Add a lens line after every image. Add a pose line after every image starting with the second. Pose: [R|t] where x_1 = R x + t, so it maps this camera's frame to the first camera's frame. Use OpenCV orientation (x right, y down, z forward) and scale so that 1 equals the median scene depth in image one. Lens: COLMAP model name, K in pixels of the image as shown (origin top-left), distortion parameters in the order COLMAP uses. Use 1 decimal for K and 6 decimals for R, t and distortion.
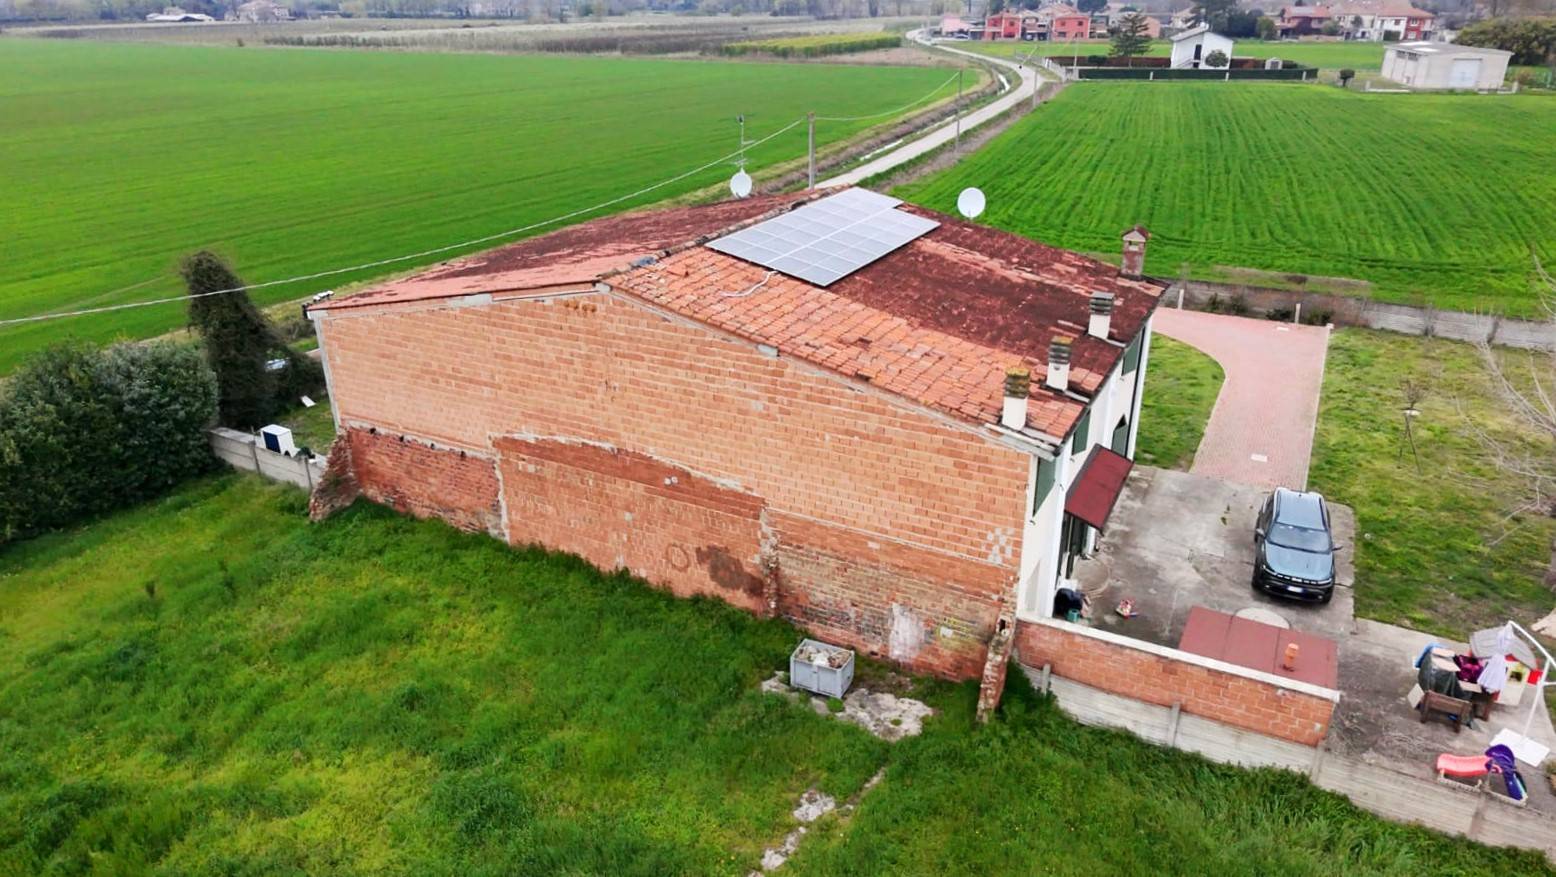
lens RADIAL K [[1026.4, 0, 783.3], [0, 1026.4, 440.4], [0, 0, 1]] dist [0.003529, -0.002334]
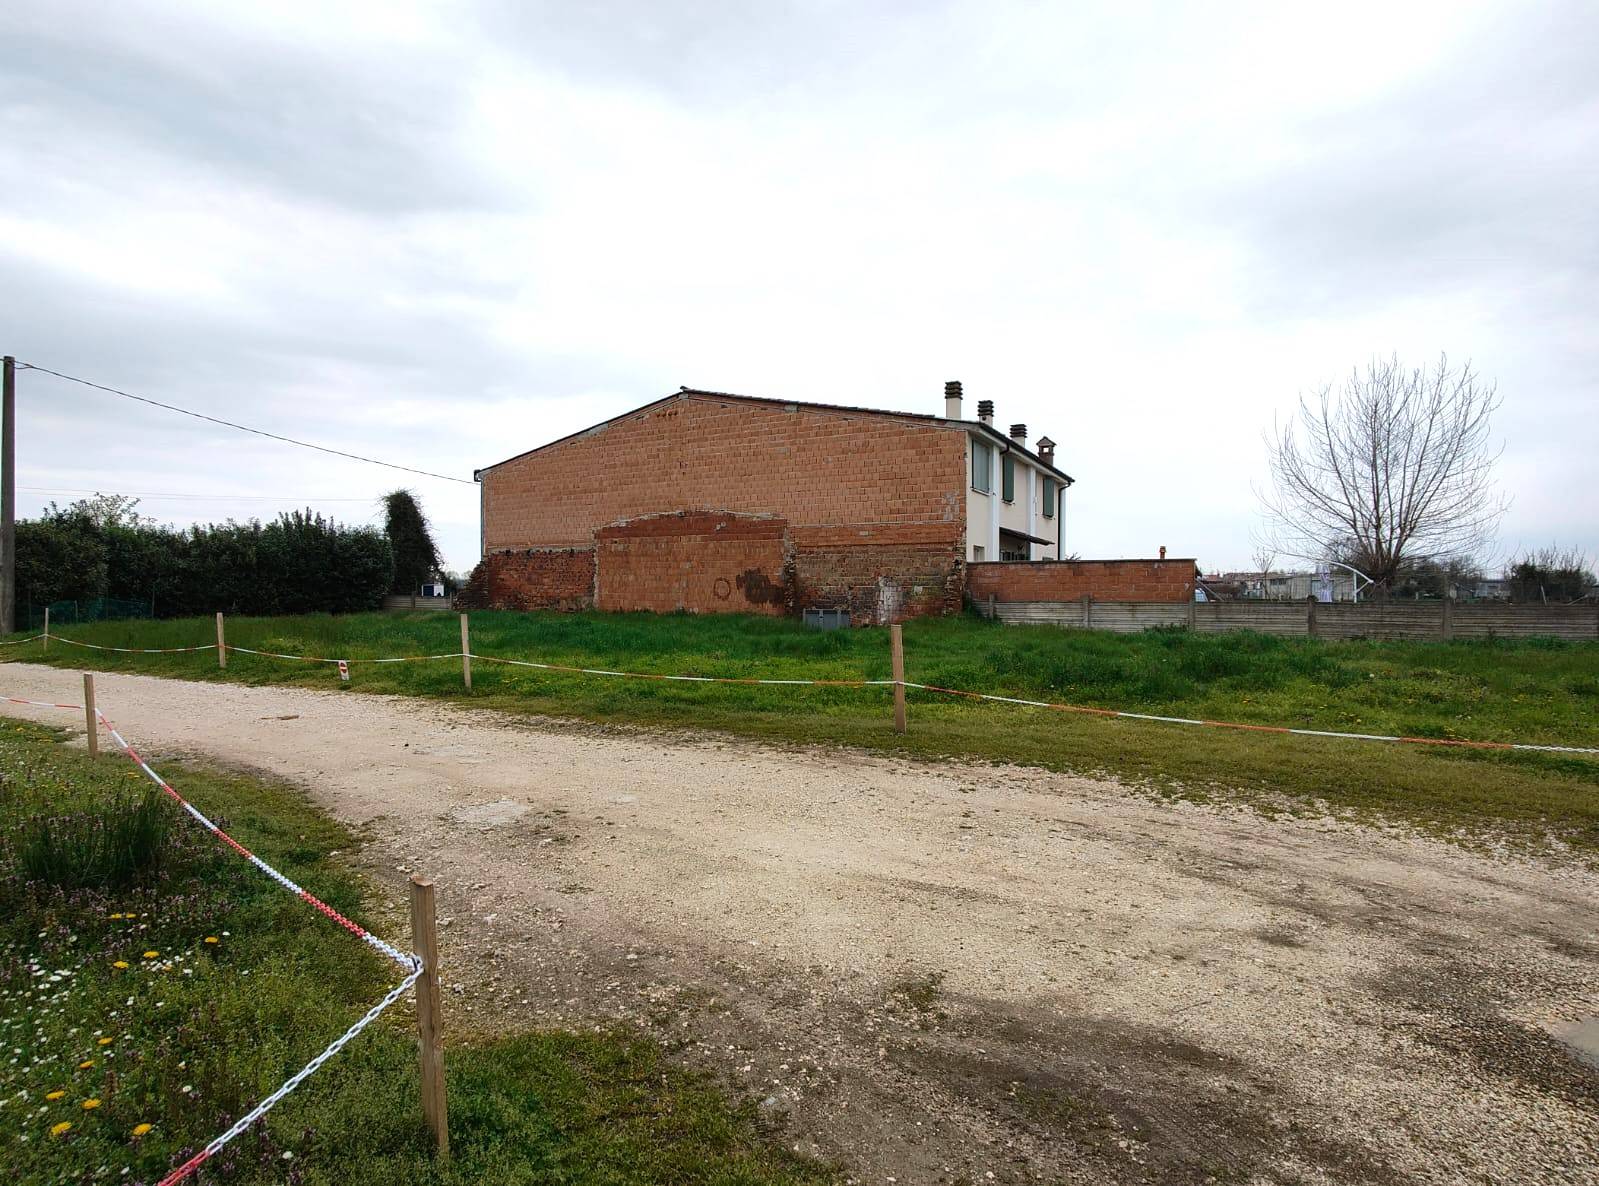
lens RADIAL K [[837.4, 0, 798.7], [0, 837.4, 587.5], [0, 0, 1]] dist [-0.013502, 0.011409]
pose [[0.999784, 0.010153, -0.018131, 0.018402], [-0.016583, 0.915611, -0.401723, 0.555409], [0.012523, 0.401937, 0.915582, -0.017114]]
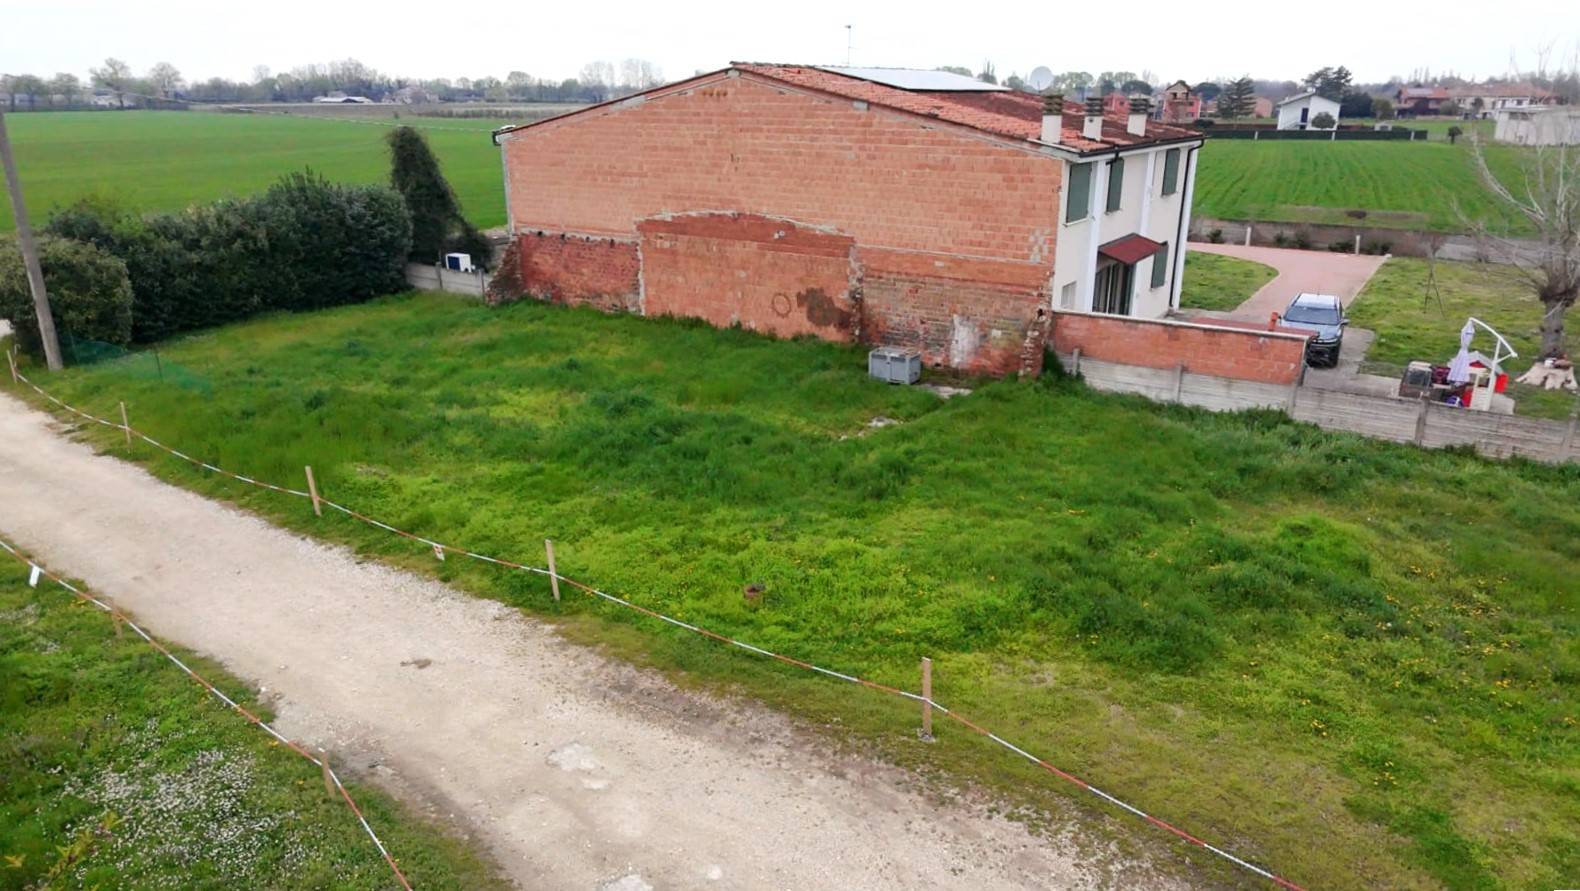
lens RADIAL K [[1026.8, 0, 796.2], [0, 1026.8, 434.7], [0, 0, 1]] dist [0.005683, -0.002732]
pose [[0.995407, 0.036552, -0.088477, 0.029181], [-0.044261, 0.995242, -0.086799, 0.373328], [0.084883, 0.090316, 0.992289, -0.204820]]
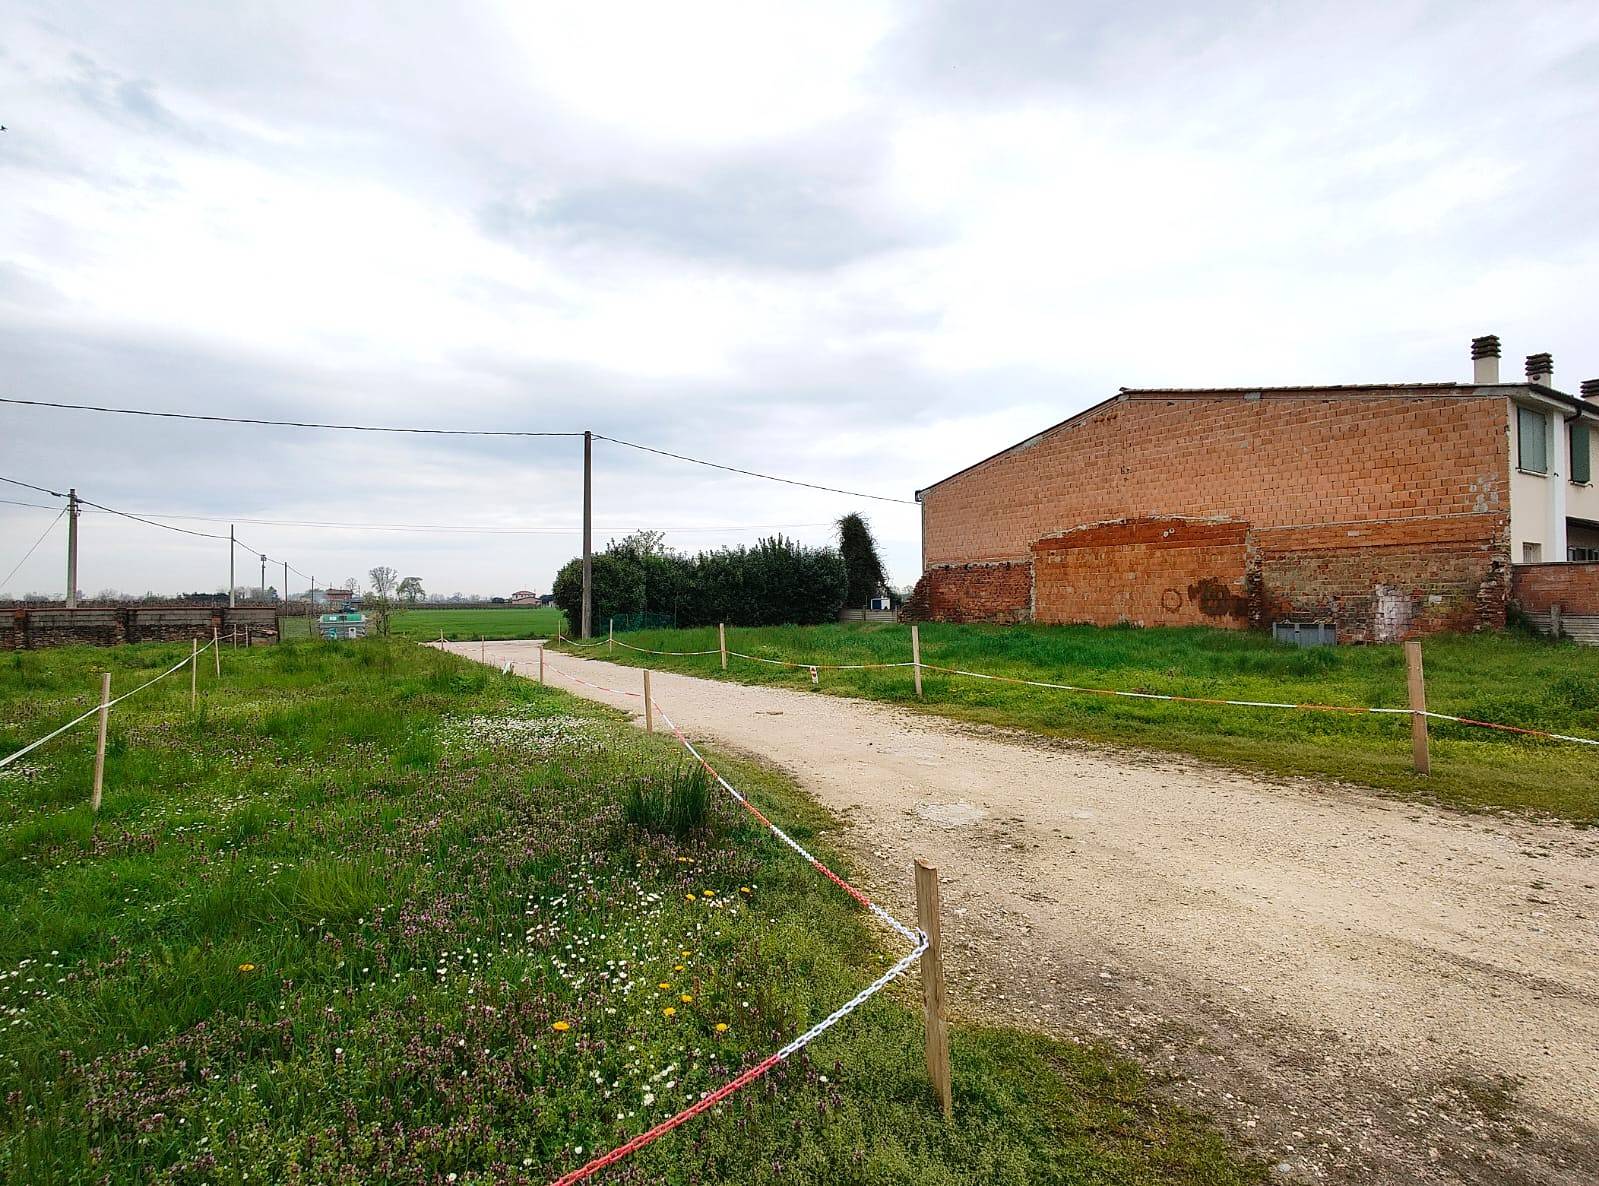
lens RADIAL K [[837.4, 0, 798.7], [0, 837.4, 587.5], [0, 0, 1]] dist [-0.013502, 0.011409]
pose [[0.865848, -0.005576, -0.500276, 0.013560], [-0.201951, 0.910960, -0.359678, 0.557806], [0.457737, 0.412457, 0.787627, -0.021426]]
